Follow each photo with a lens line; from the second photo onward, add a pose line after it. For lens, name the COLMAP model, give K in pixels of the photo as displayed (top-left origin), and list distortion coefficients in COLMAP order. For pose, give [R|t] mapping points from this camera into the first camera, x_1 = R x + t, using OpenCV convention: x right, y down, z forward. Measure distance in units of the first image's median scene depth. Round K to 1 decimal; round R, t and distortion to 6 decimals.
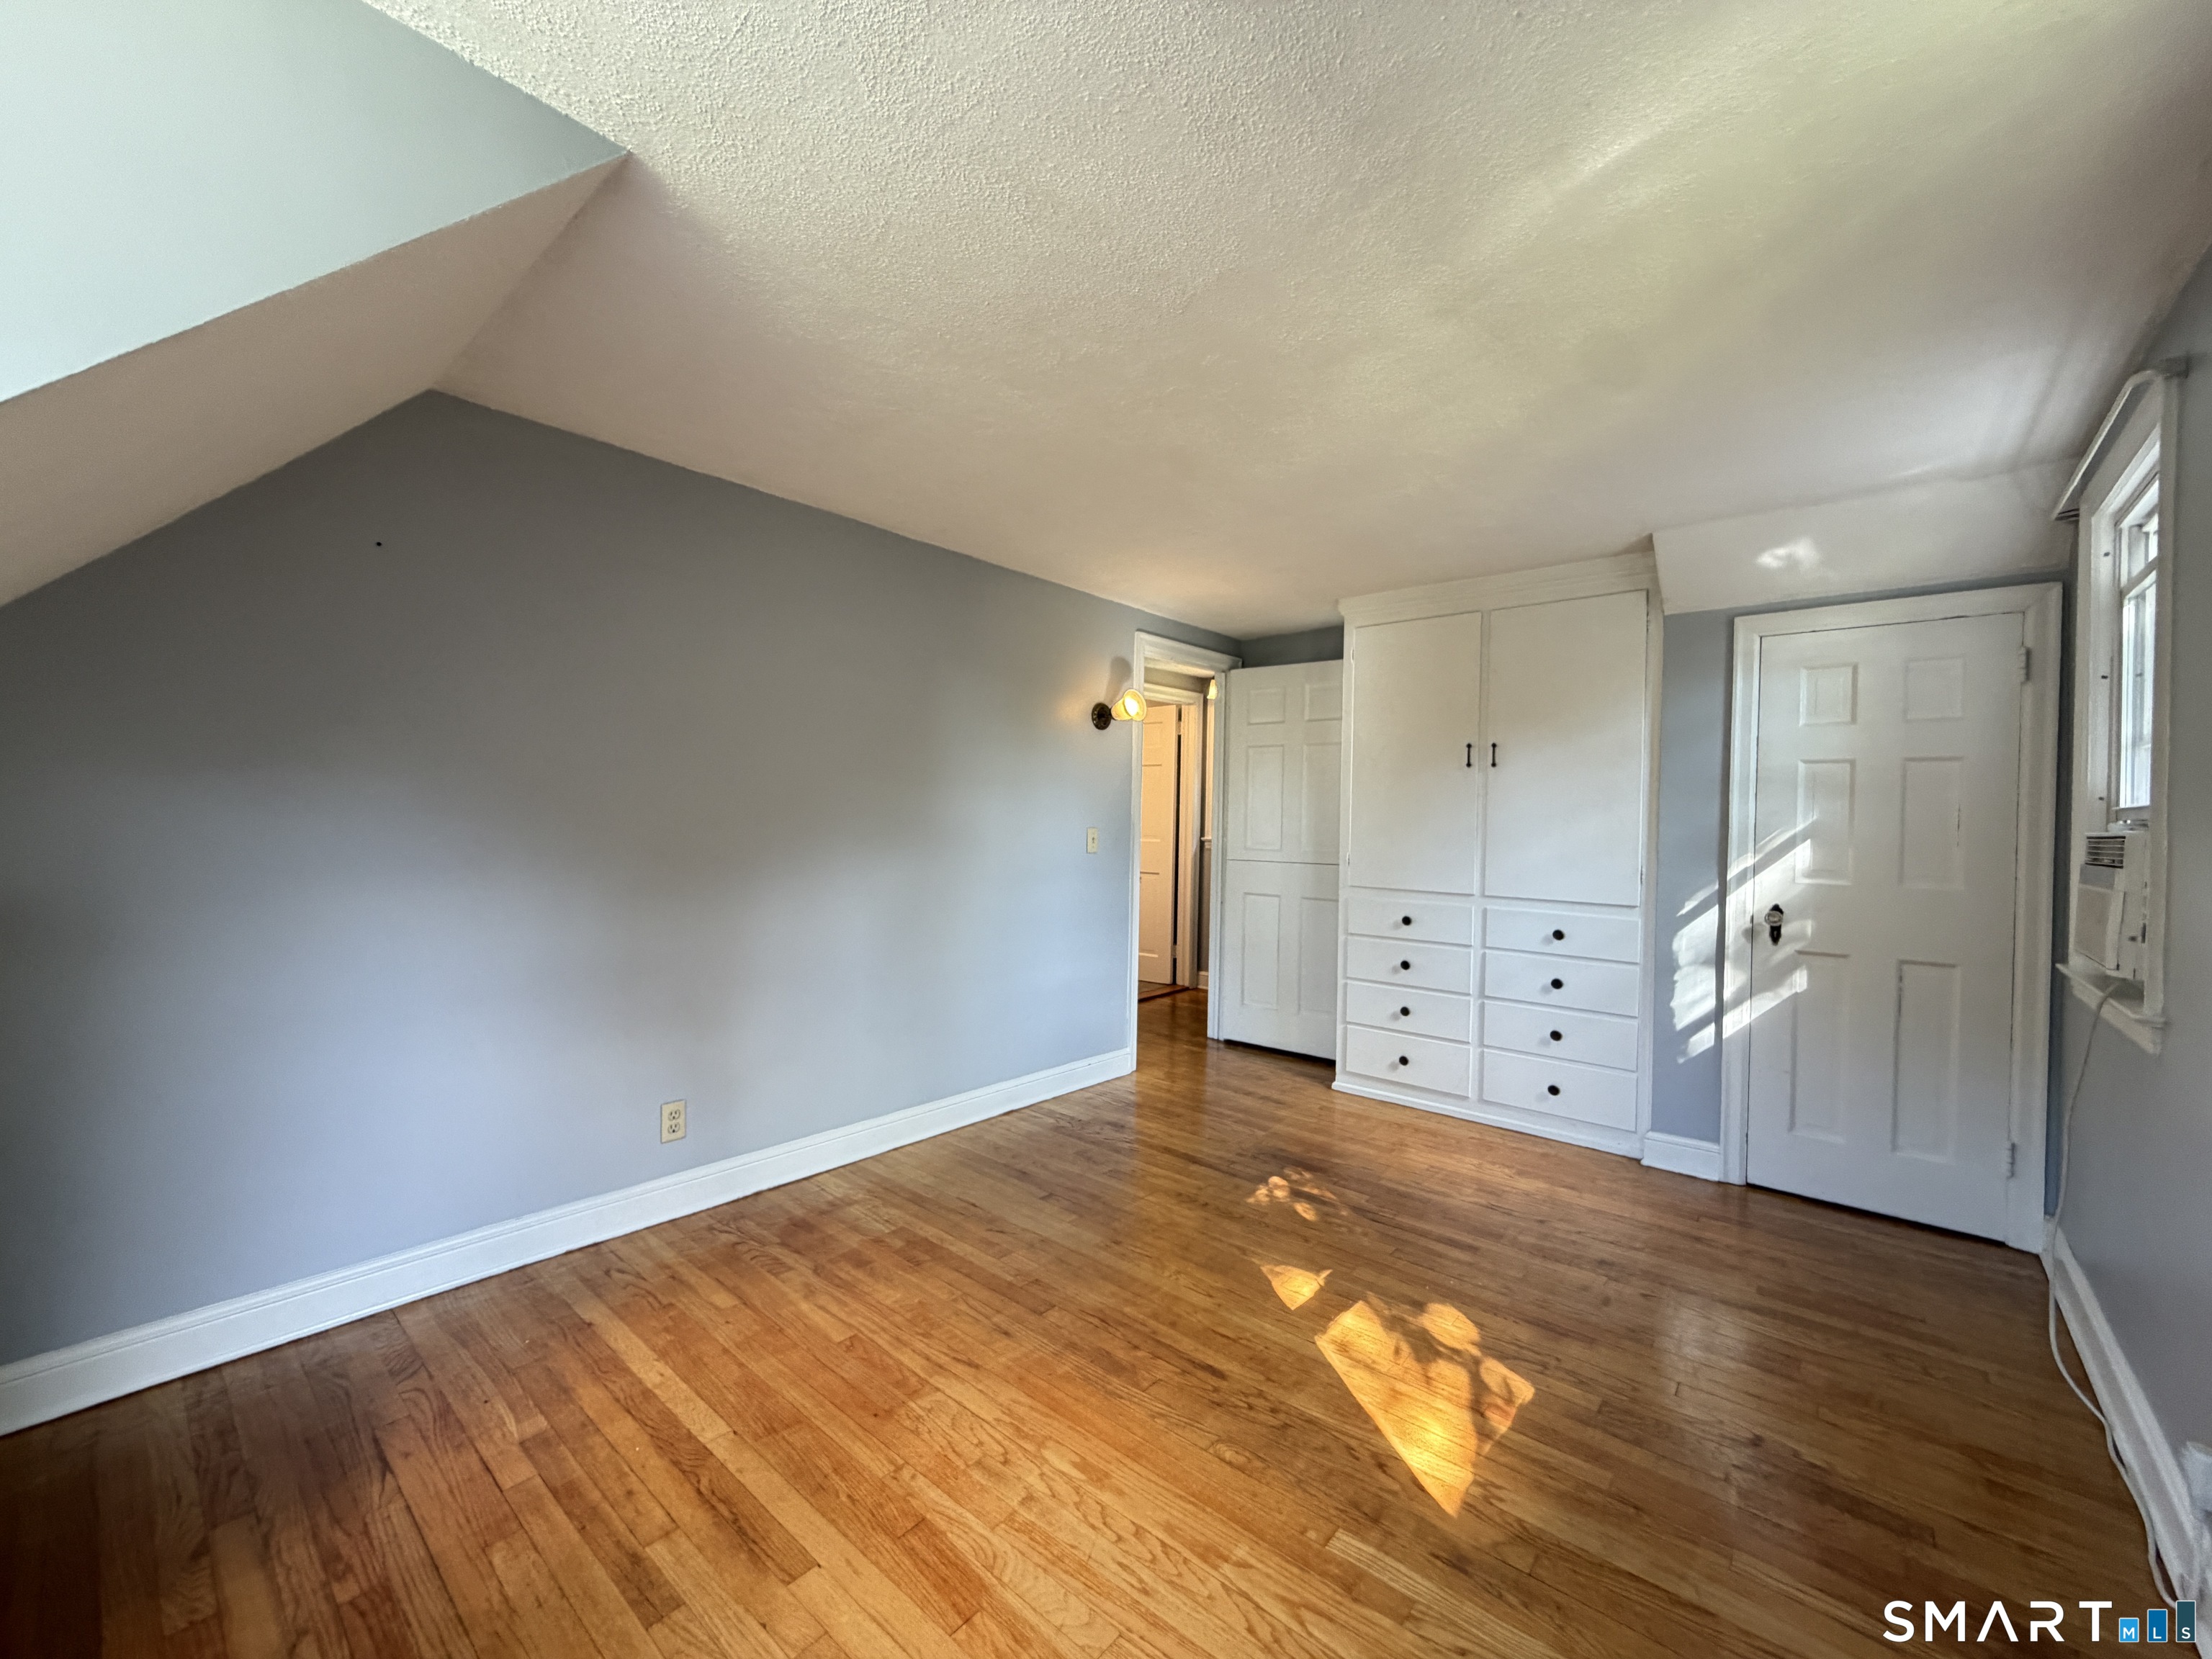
lens RADIAL K [[888.4, 0, 1106.2], [0, 888.4, 826.4], [0, 0, 1]] dist [0.003573, -0.000208]
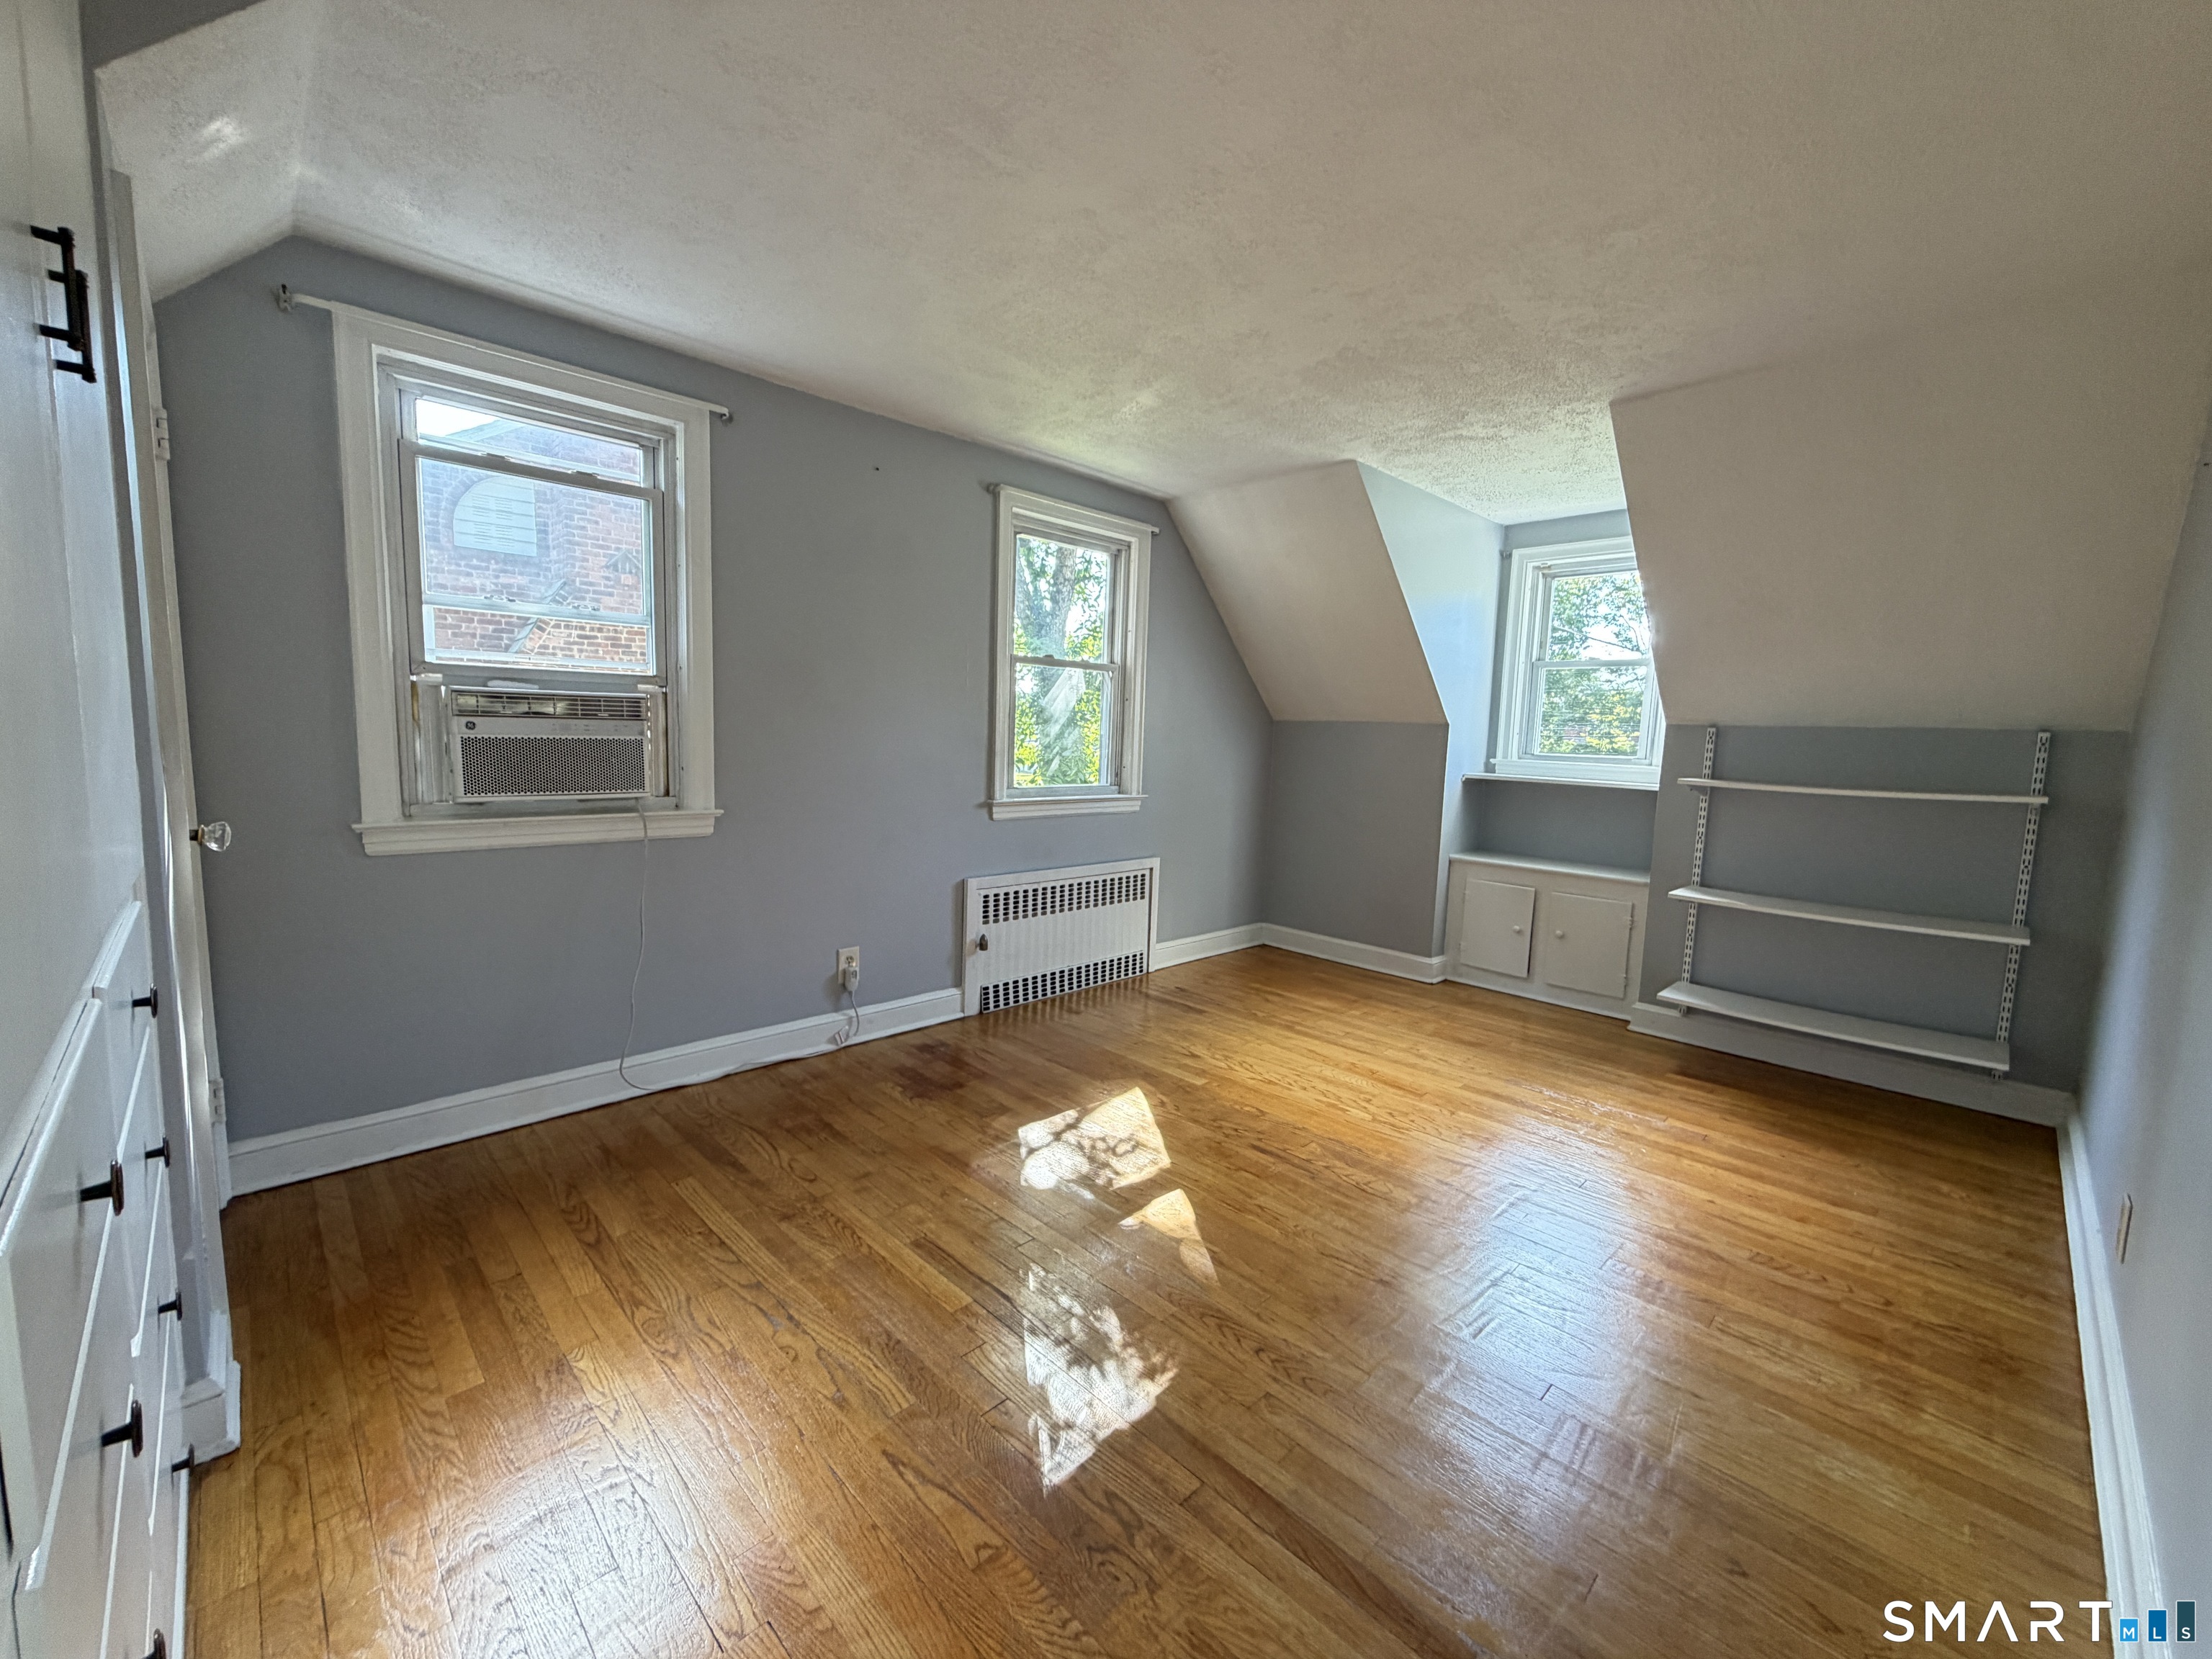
lens RADIAL K [[888.4, 0, 1103.9], [0, 888.4, 830.2], [0, 0, 1]] dist [0.003573, -0.000208]
pose [[-0.995109, -0.059185, 0.079096, 0.286731], [-0.049298, 0.991357, 0.121575, 0.011771], [-0.085607, 0.117081, -0.989426, 2.346639]]
